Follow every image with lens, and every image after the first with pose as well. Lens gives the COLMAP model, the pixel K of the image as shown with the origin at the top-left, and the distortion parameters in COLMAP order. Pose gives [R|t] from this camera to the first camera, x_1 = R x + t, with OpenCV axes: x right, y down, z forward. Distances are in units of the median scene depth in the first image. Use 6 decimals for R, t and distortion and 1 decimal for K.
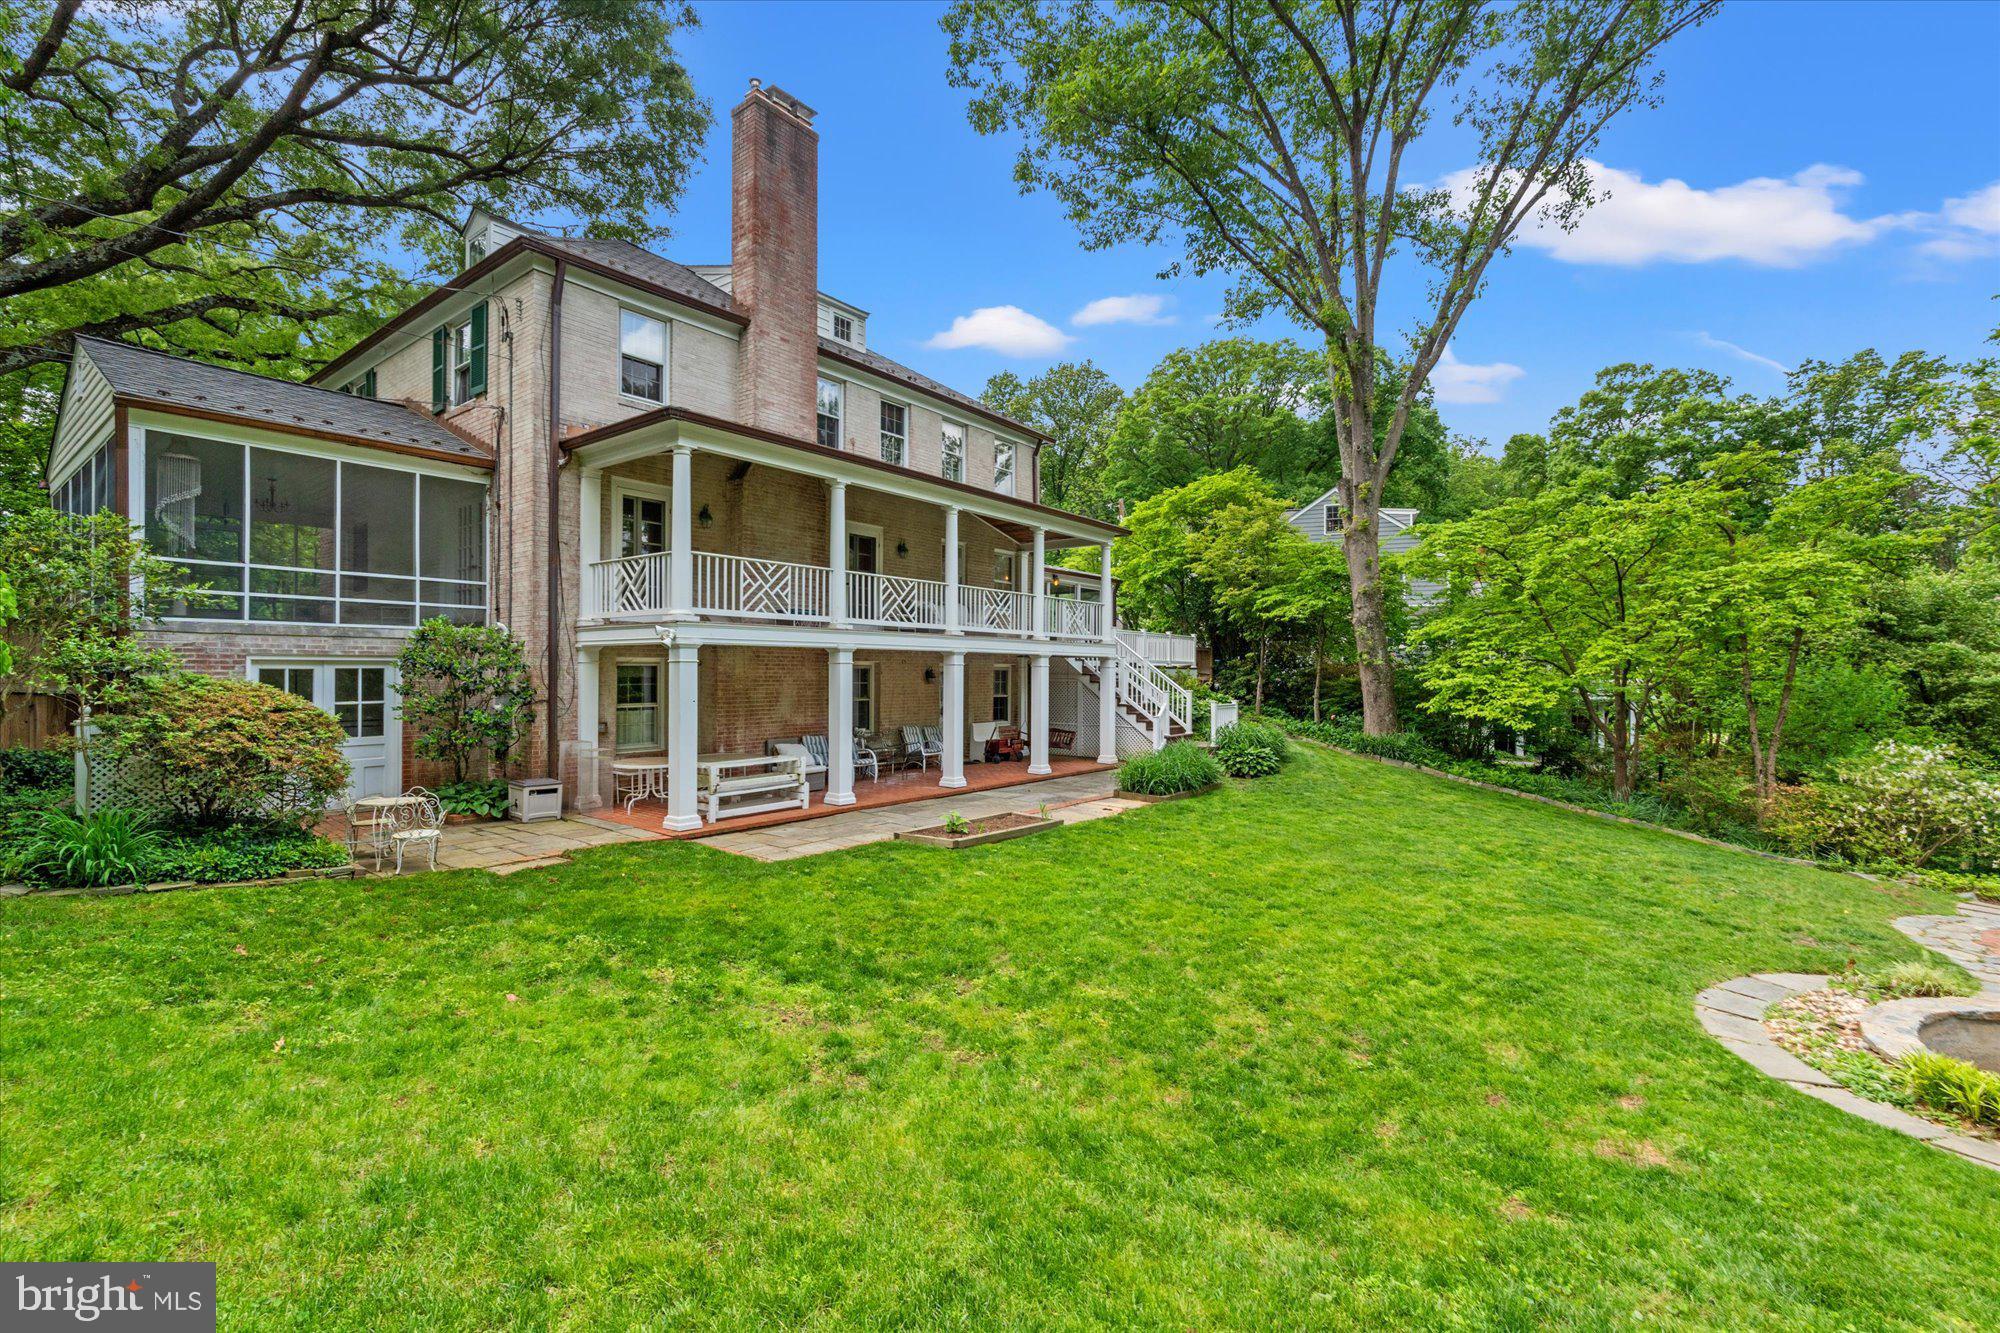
lens RADIAL K [[893.7, 0, 1000.3], [0, 893.7, 673.6], [0, 0, 1]] dist [-0.004143, -0.000712]
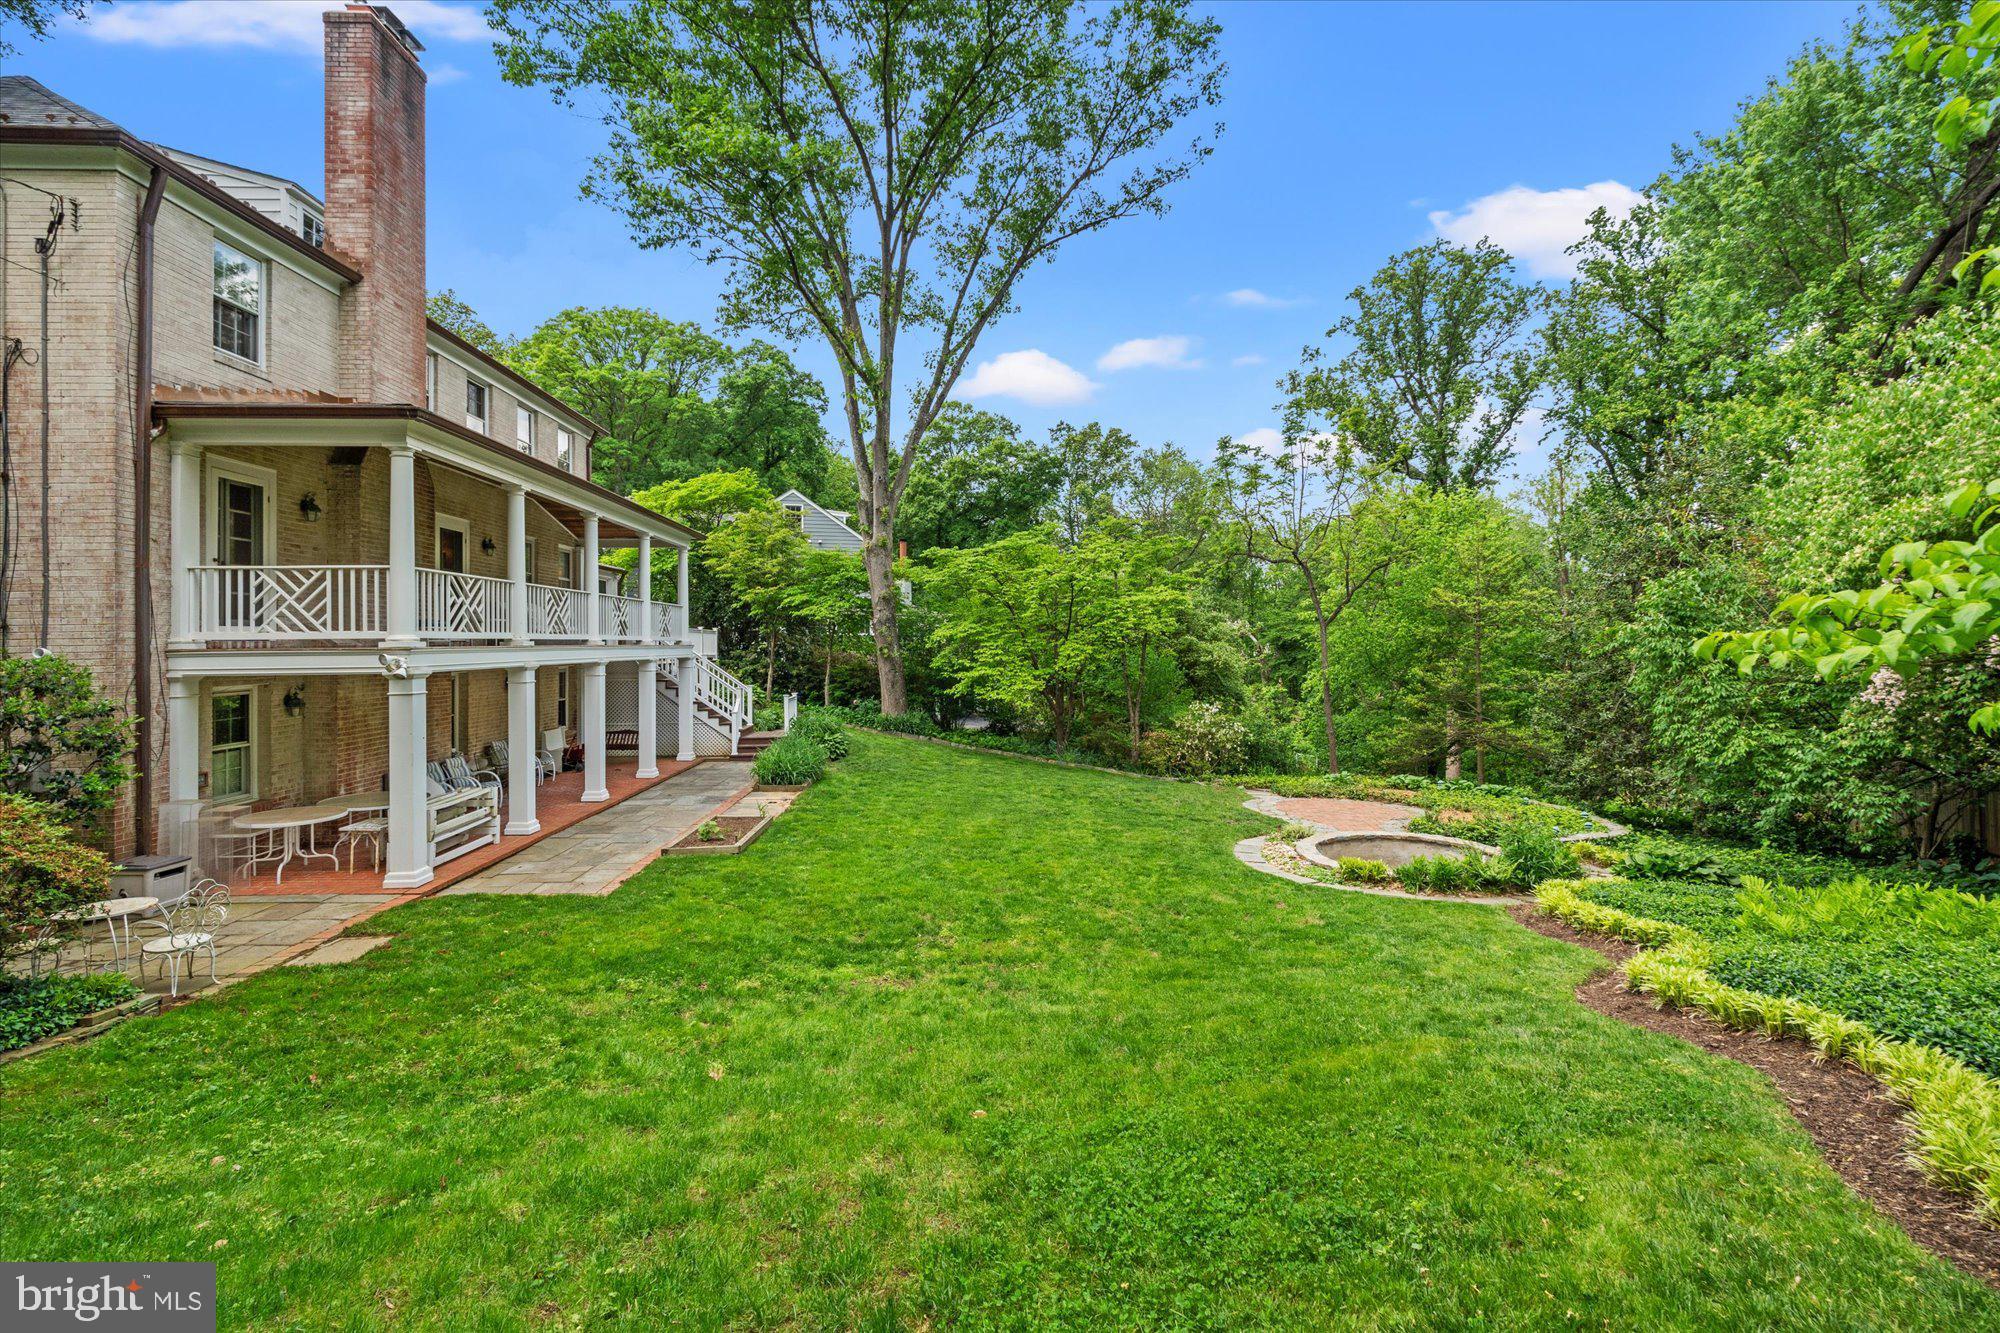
lens RADIAL K [[893.7, 0, 1039.9], [0, 893.7, 635.4], [0, 0, 1]] dist [-0.004143, -0.000712]
pose [[0.737495, -0.004761, 0.675336, -0.376469], [0.012409, 0.999902, -0.006501, -0.044021], [-0.675238, 0.013175, 0.737482, -0.046804]]
